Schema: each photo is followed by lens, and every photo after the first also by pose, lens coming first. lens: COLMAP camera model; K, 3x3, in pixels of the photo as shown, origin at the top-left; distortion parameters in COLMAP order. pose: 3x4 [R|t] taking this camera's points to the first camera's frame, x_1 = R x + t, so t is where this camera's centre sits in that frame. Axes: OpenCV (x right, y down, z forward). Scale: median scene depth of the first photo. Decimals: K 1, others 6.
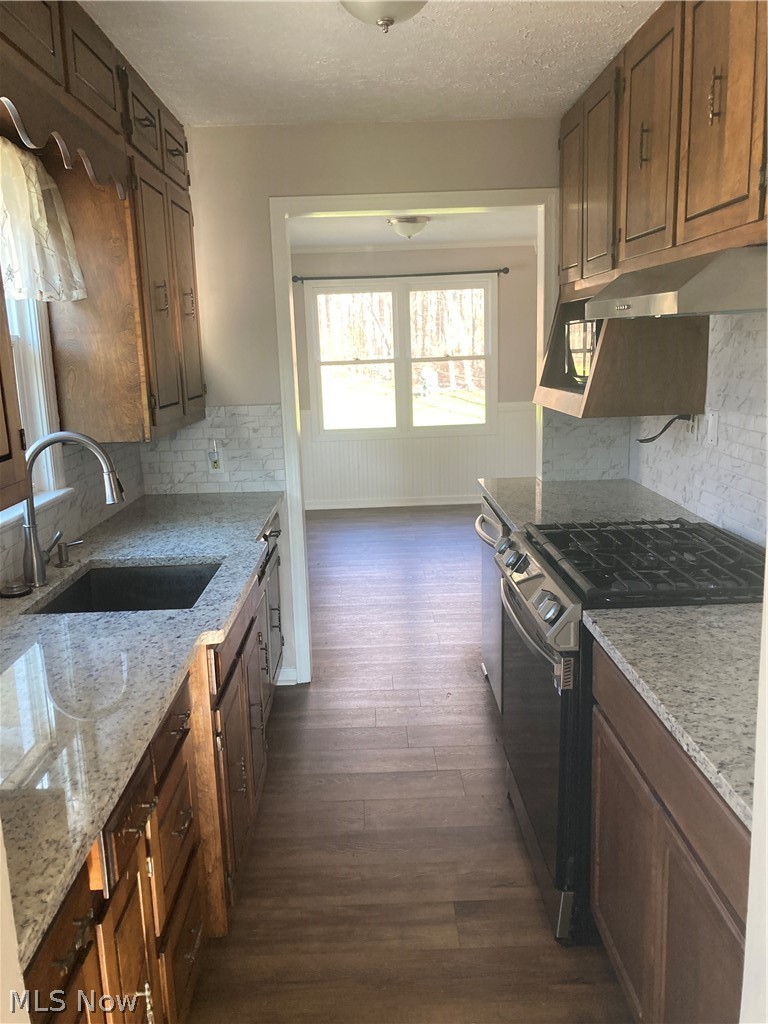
lens RADIAL K [[846.4, 0, 380.8], [0, 846.4, 519.9], [0, 0, 1]] dist [0.037826, -0.051049]
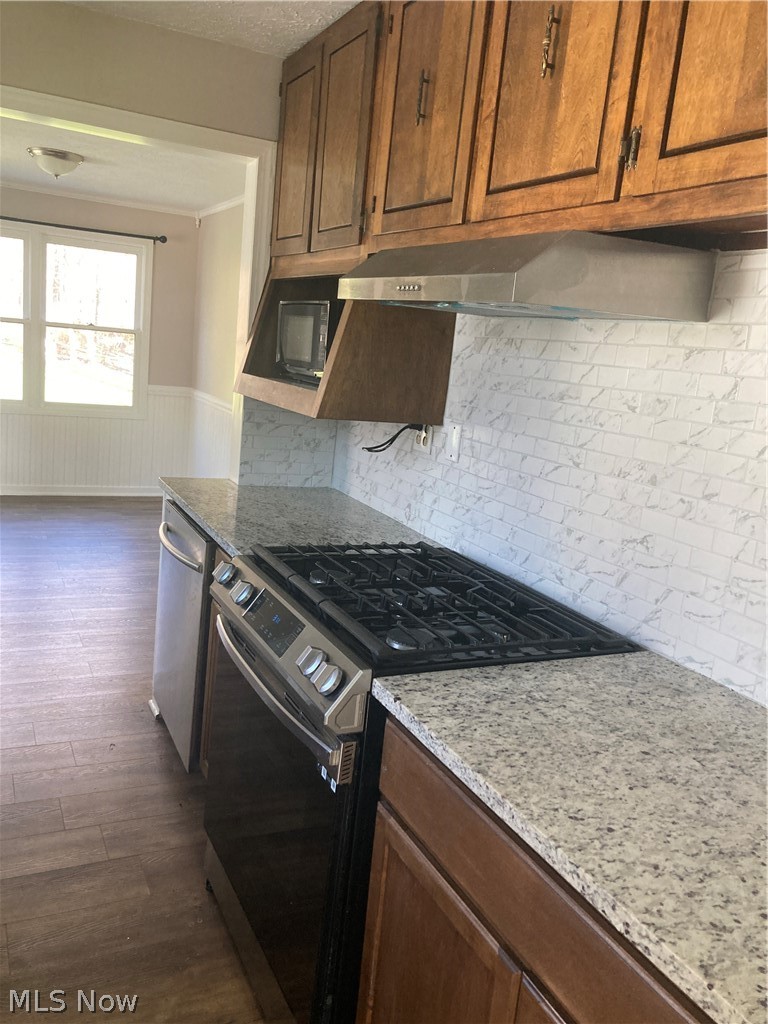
lens RADIAL K [[846.4, 0, 386.8], [0, 846.4, 514.0], [0, 0, 1]] dist [0.037826, -0.051049]
pose [[0.898954, 0.037976, 0.436394, -0.058038], [-0.040549, 0.999172, -0.003421, -0.025637], [-0.436162, -0.014620, 0.899749, 0.221333]]
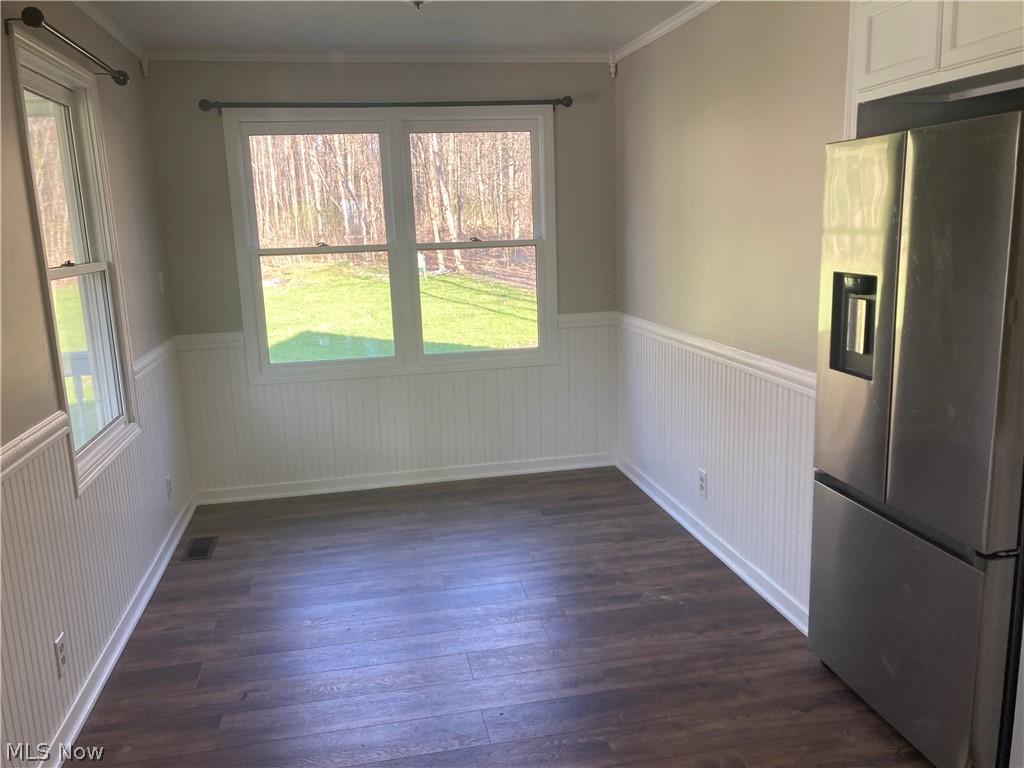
lens RADIAL K [[846.4, 0, 528.4], [0, 846.4, 403.7], [0, 0, 1]] dist [0.037826, -0.051049]
pose [[0.981242, -0.035567, 0.189473, -0.011303], [0.034420, 0.999364, 0.009340, -0.216552], [-0.189685, -0.002643, 0.981841, 1.062597]]
